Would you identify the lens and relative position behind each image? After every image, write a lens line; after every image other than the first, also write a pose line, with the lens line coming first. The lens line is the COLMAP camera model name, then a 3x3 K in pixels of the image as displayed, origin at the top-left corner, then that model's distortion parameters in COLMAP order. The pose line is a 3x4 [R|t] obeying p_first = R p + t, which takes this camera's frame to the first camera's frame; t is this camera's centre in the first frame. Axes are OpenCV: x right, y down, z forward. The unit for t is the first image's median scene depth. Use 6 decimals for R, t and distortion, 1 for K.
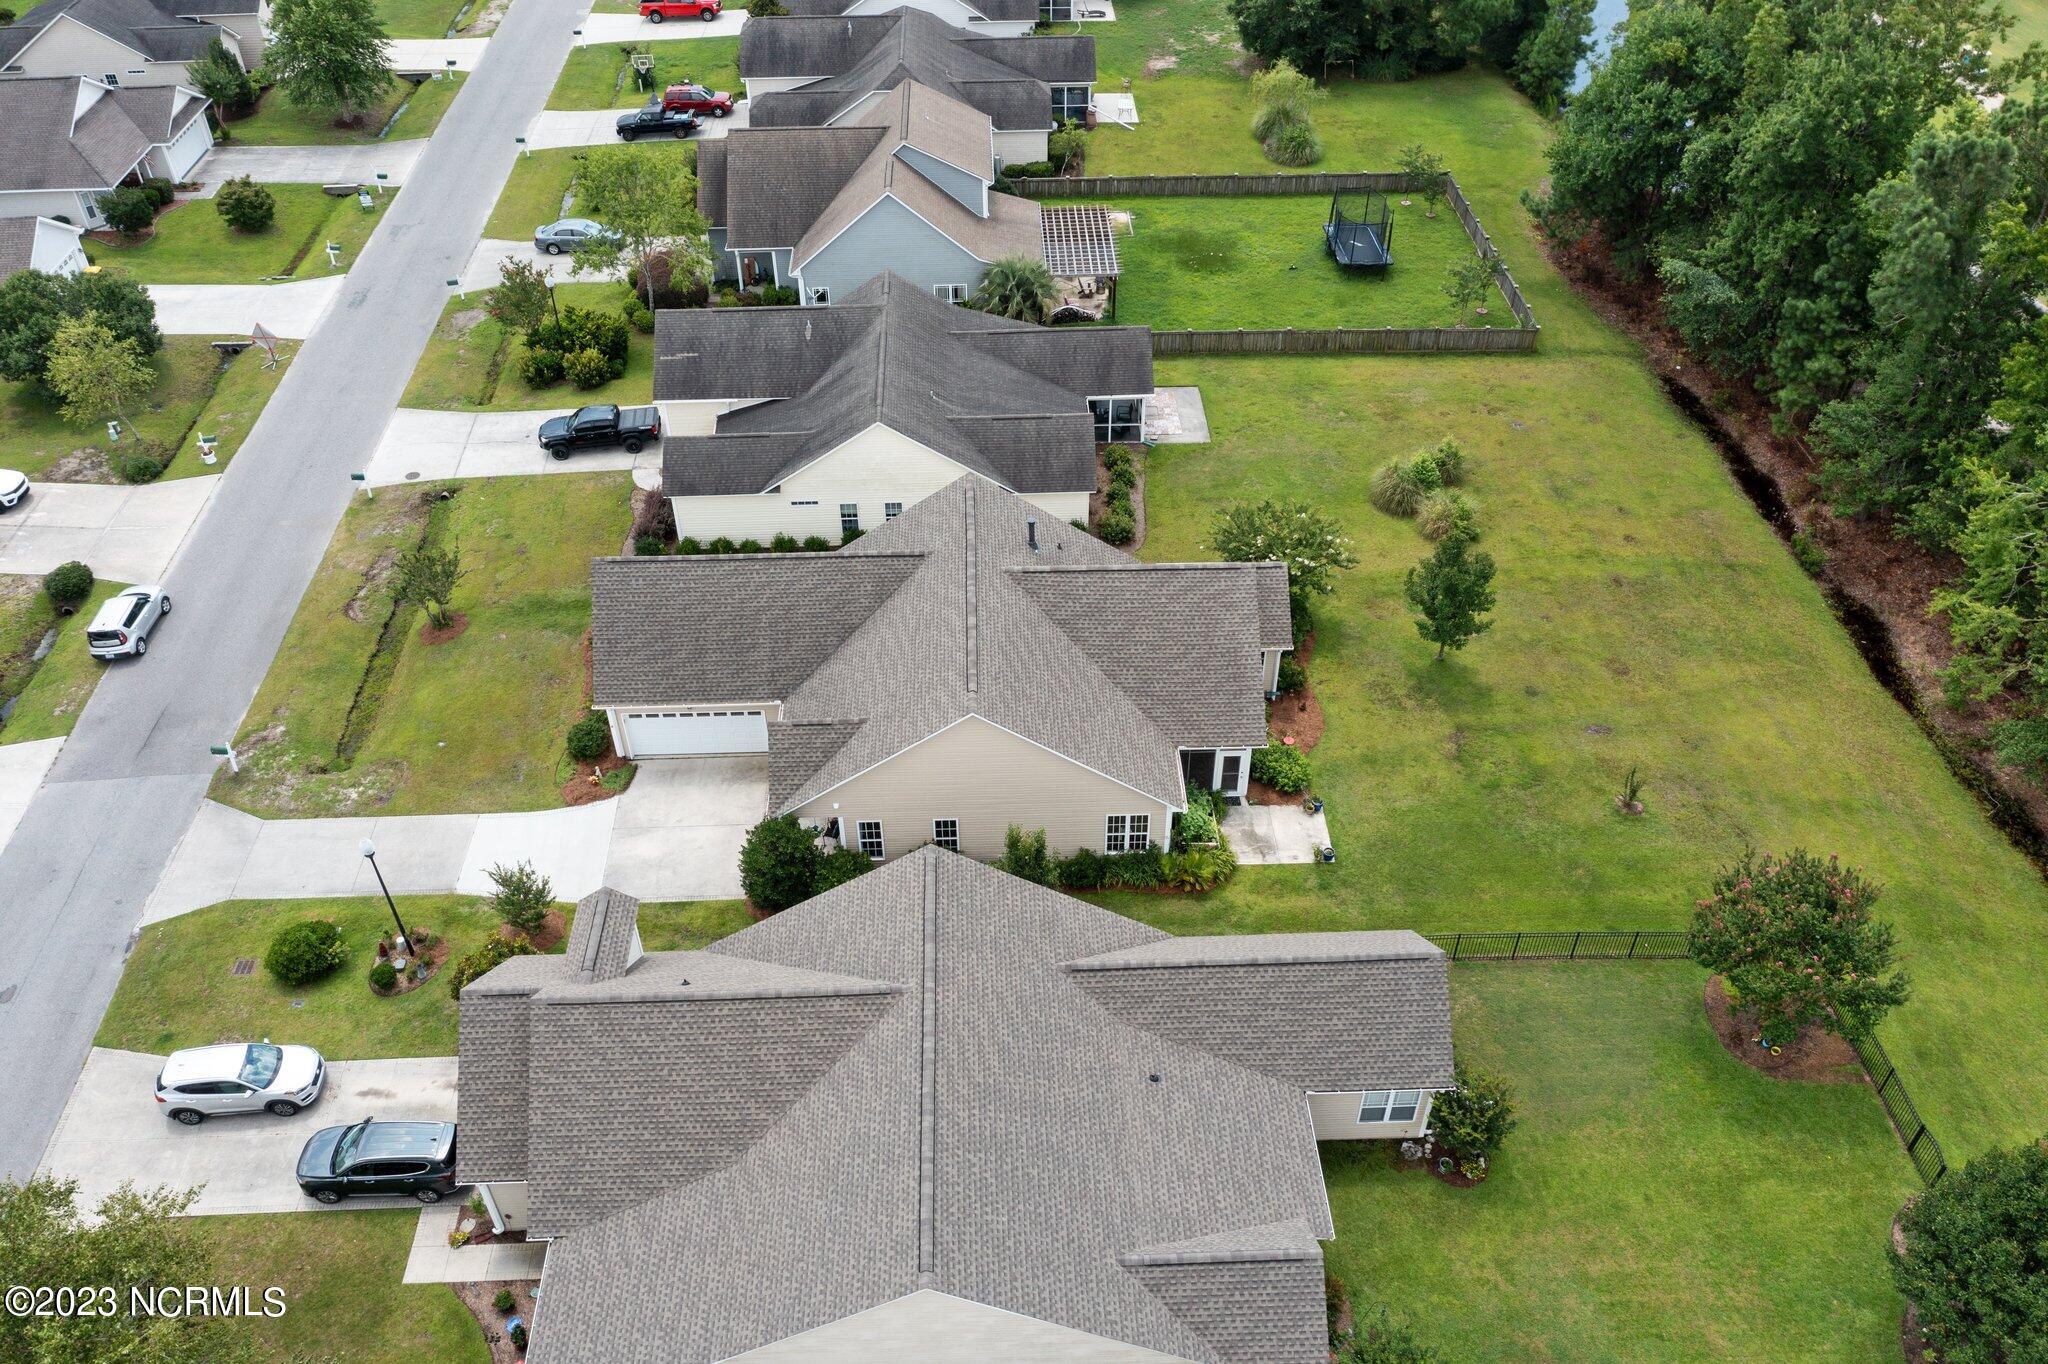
lens RADIAL K [[1603.1, 0, 1017.9], [0, 1603.1, 700.6], [0, 0, 1]] dist [-0.014552, -0.003378]
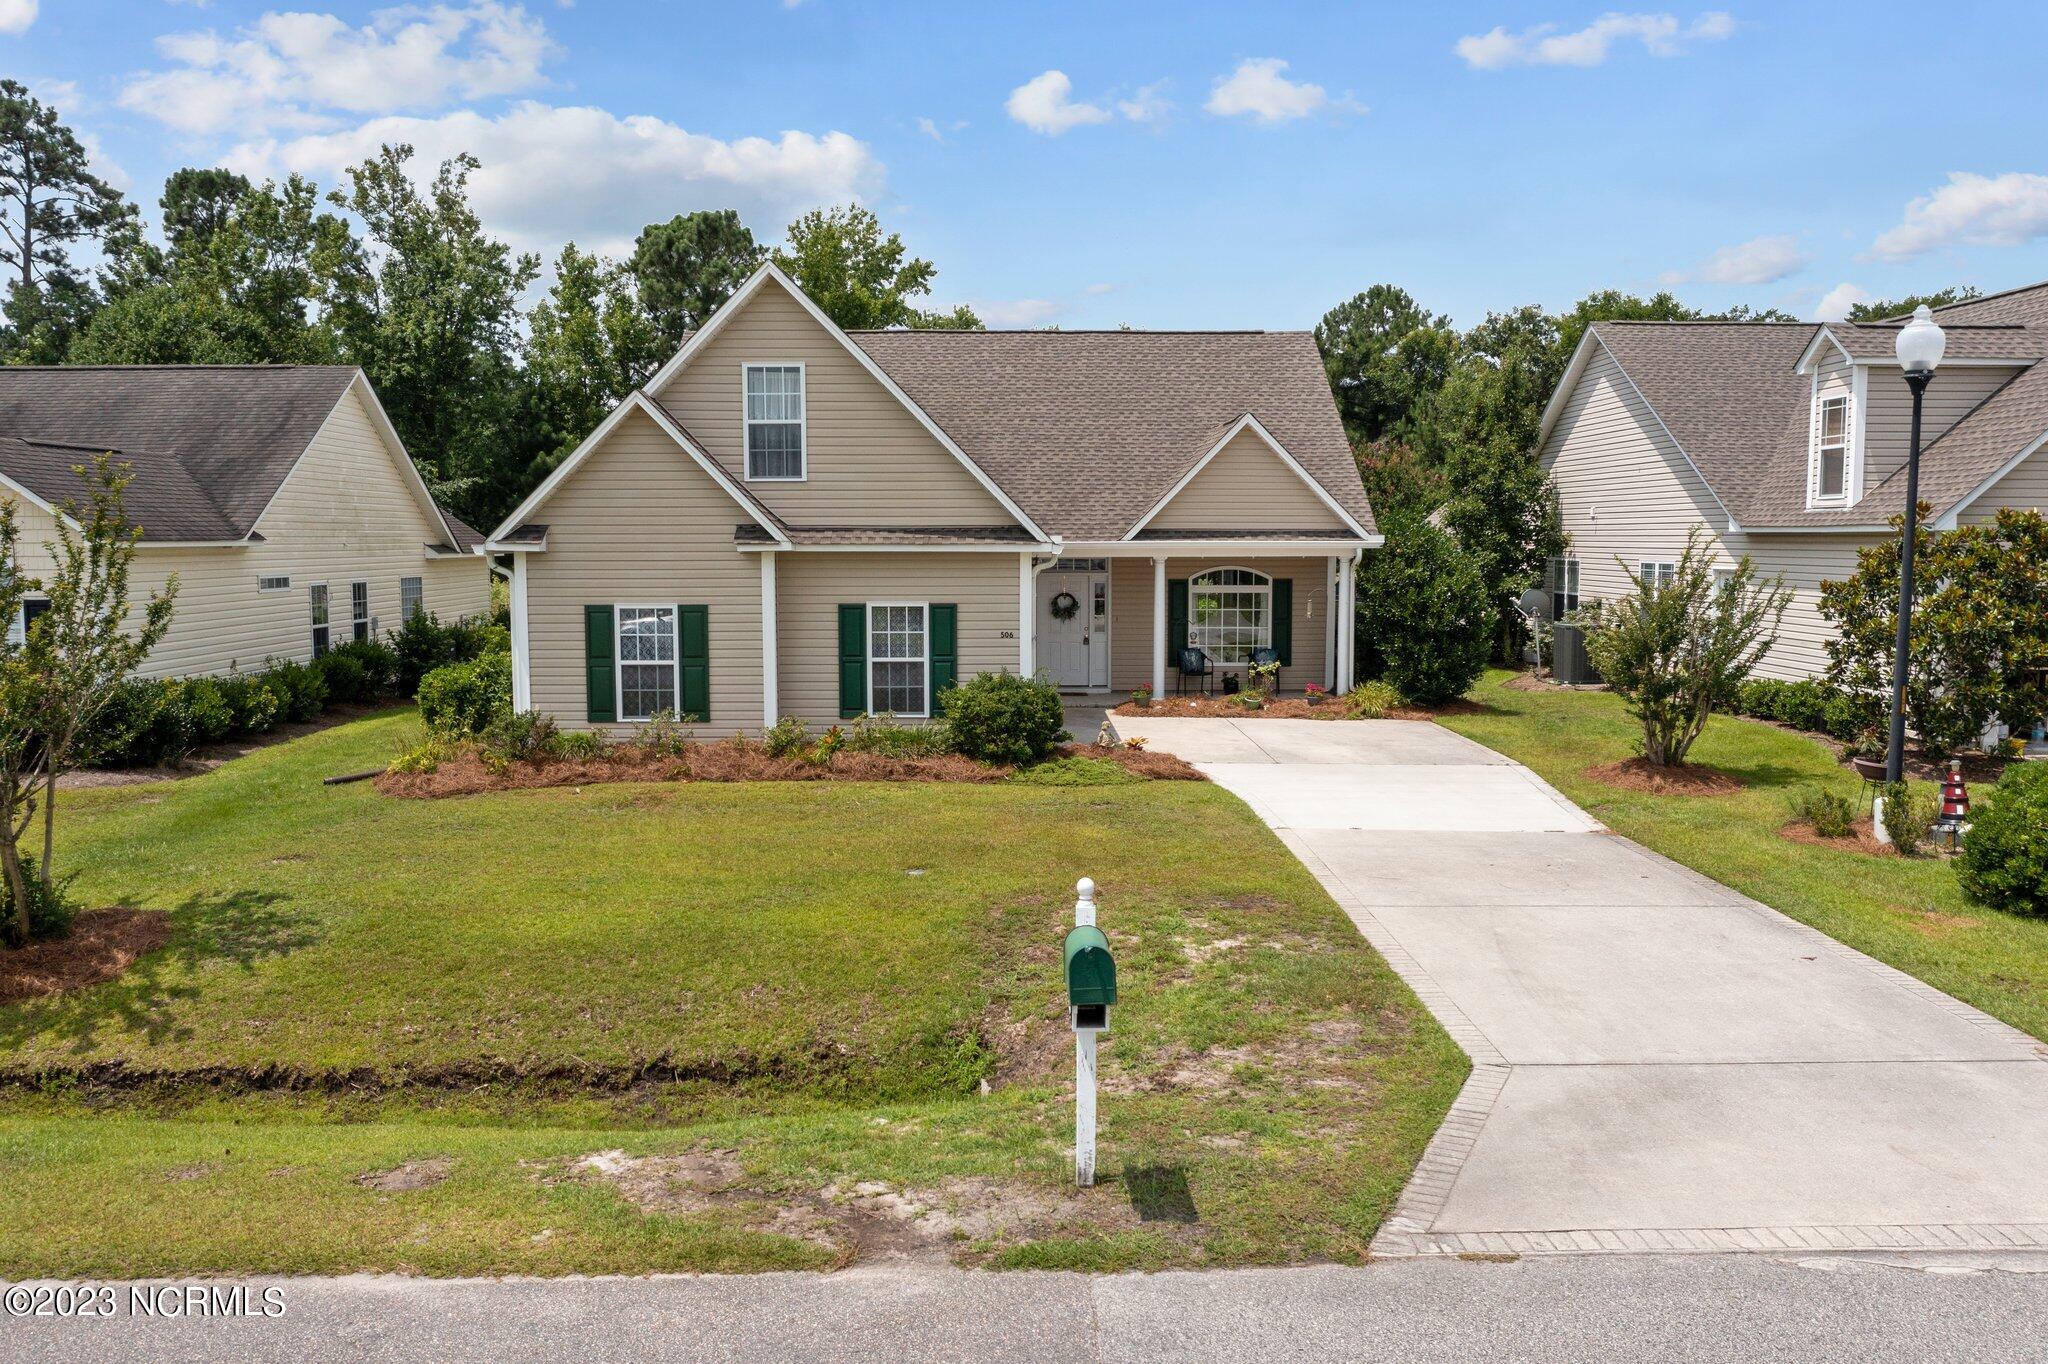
lens RADIAL K [[1618.1, 0, 1018.2], [0, 1618.1, 693.2], [0, 0, 1]] dist [0.000697, 0.000985]
pose [[0.015790, -0.086390, 0.996136, -0.532145], [0.657908, 0.751109, 0.054711, 0.002131], [-0.752933, 0.654502, 0.068697, 0.825435]]
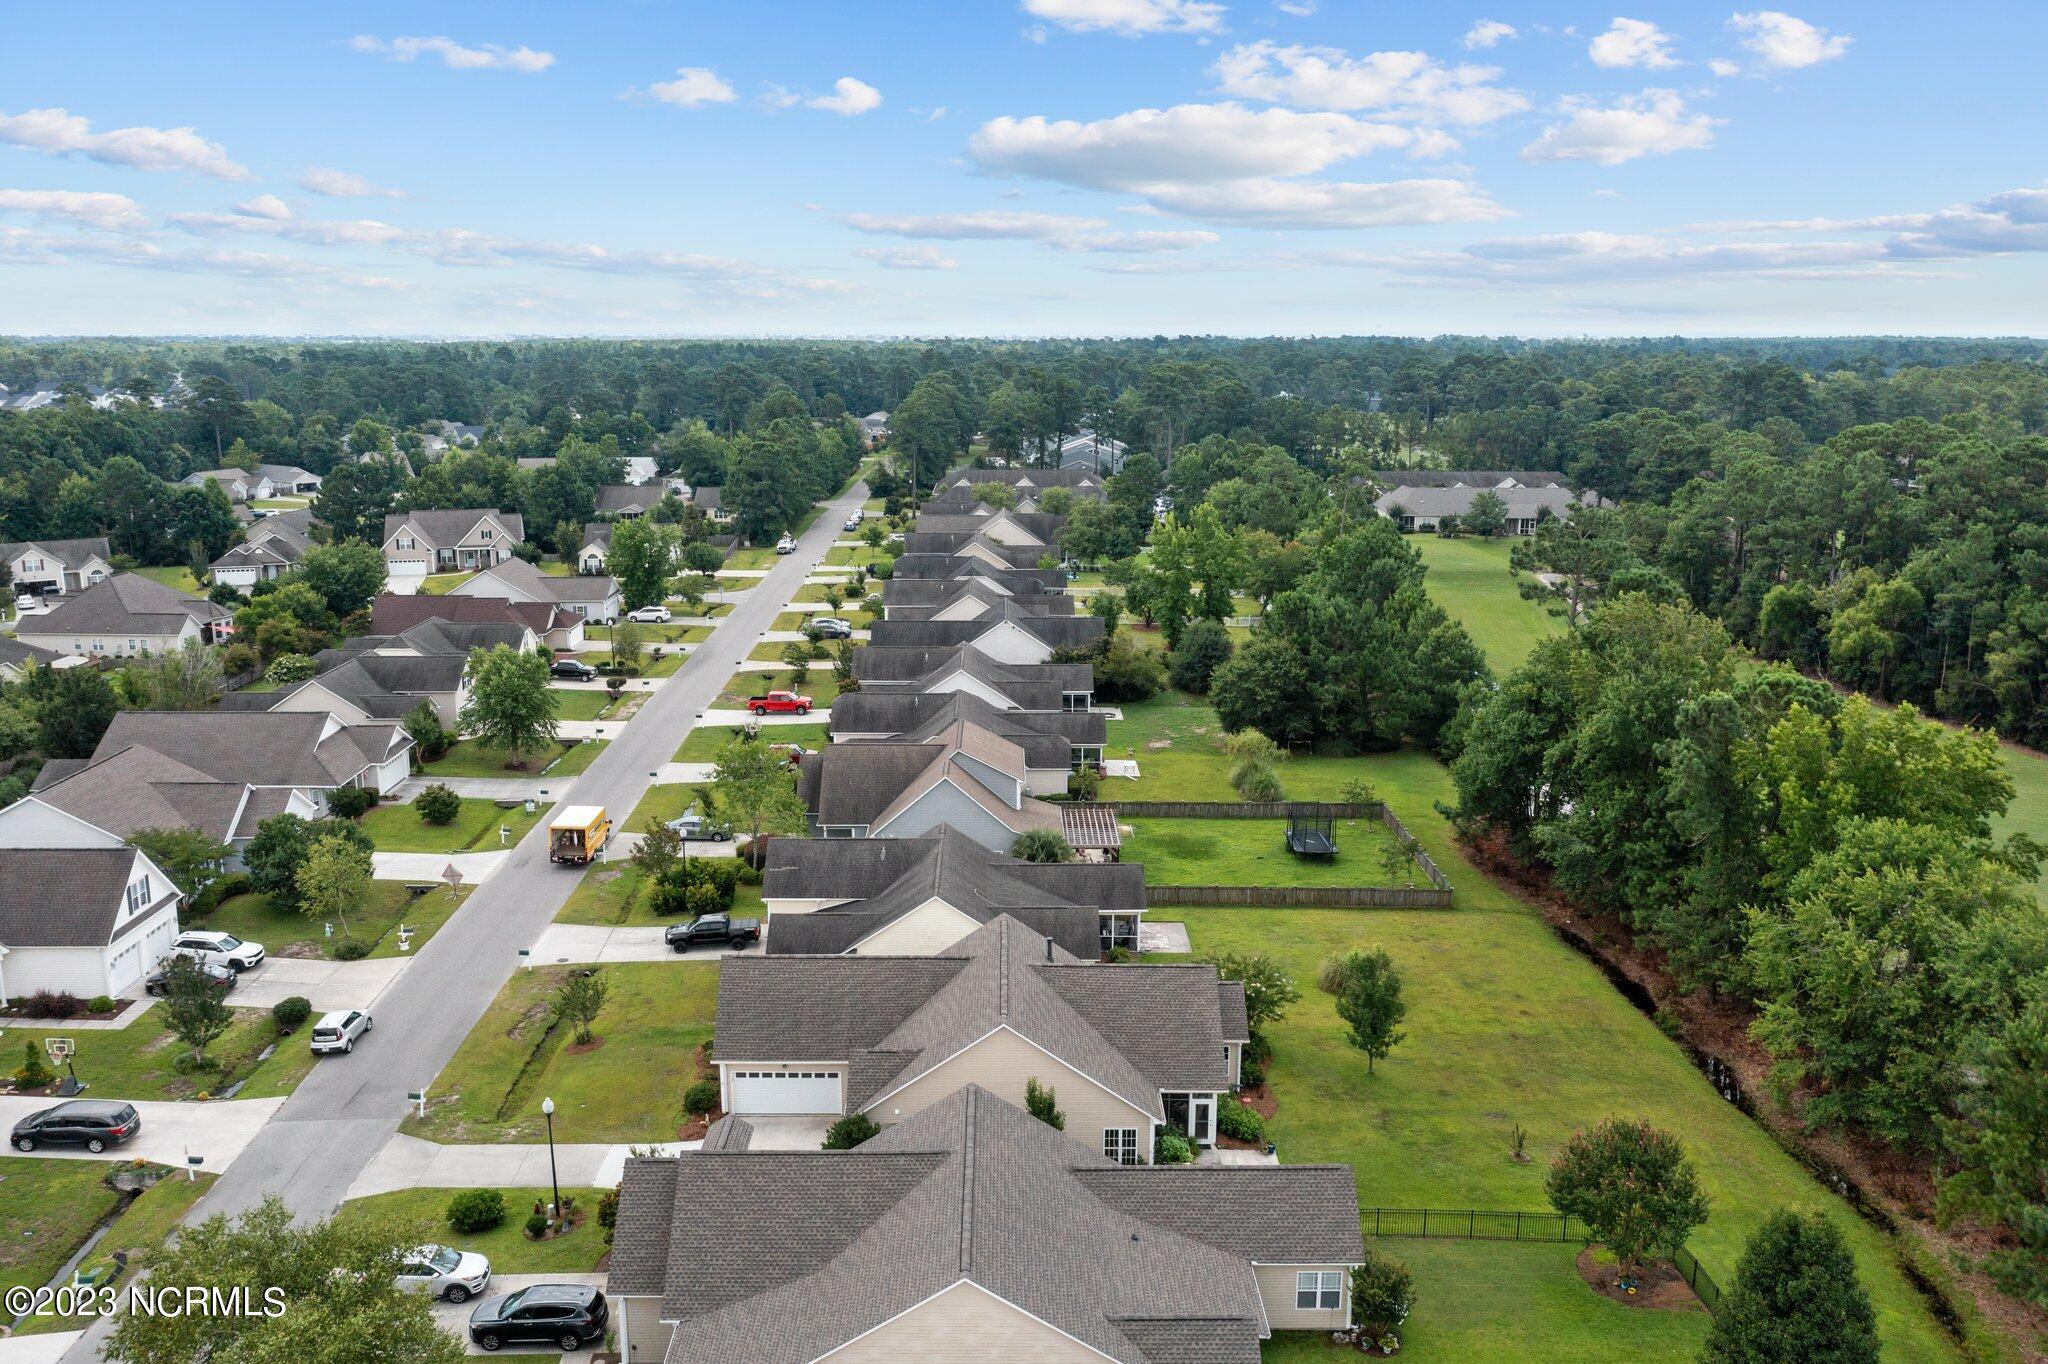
lens RADIAL K [[1647.1, 0, 1024.0], [0, 1647.1, 682.0], [0, 0, 1]] dist [-0.010594, -0.005295]
pose [[0.999741, 0.016695, -0.015483, 0.004033], [-0.022102, 0.874967, -0.483677, 0.309703], [0.005472, 0.483894, 0.875110, -0.264652]]
